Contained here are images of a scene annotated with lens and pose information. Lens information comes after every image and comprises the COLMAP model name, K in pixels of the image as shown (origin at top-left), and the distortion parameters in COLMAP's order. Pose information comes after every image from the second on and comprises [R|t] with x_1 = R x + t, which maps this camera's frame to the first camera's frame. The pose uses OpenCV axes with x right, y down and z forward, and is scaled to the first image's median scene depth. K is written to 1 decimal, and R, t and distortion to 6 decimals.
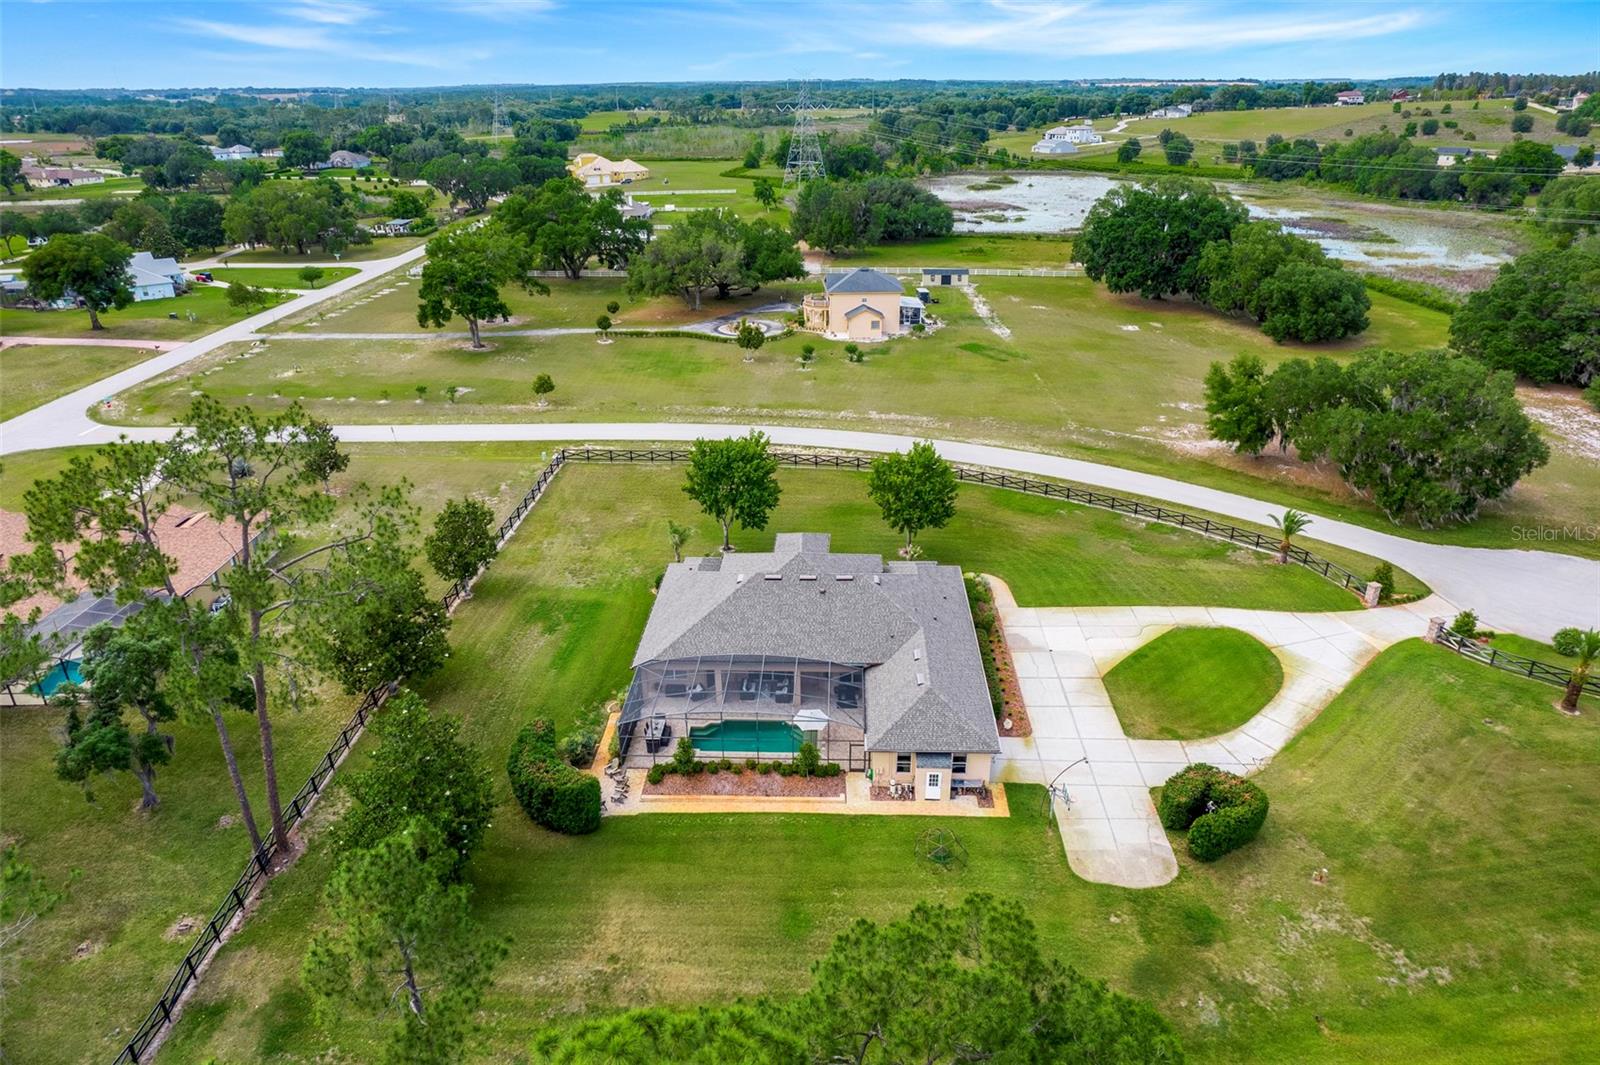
lens RADIAL K [[1045.7, 0, 800.0], [0, 1045.7, 532.5], [0, 0, 1]] dist [-0.052035, 0.000610]
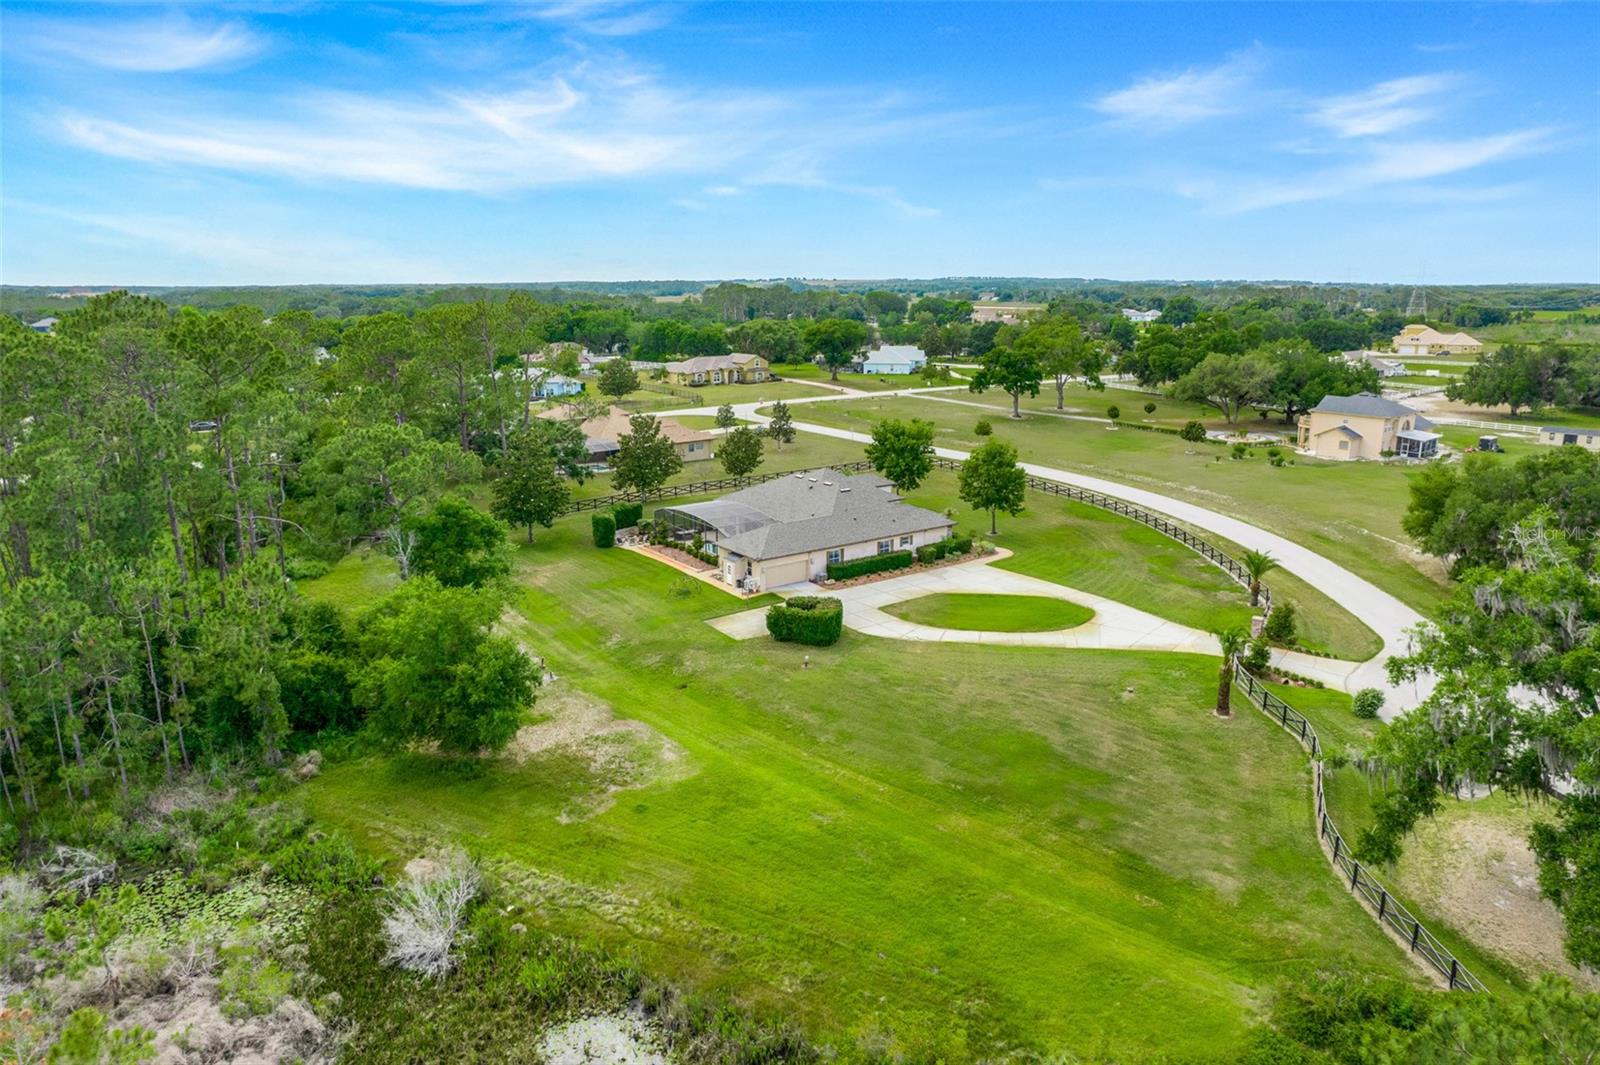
lens RADIAL K [[1045.7, 0, 800.0], [0, 1045.7, 532.5], [0, 0, 1]] dist [-0.052035, 0.000610]
pose [[0.613053, 0.187933, -0.767364, 1.086982], [-0.318066, 0.947814, -0.021978, 0.140527], [0.723188, 0.257546, 0.640835, 0.025596]]
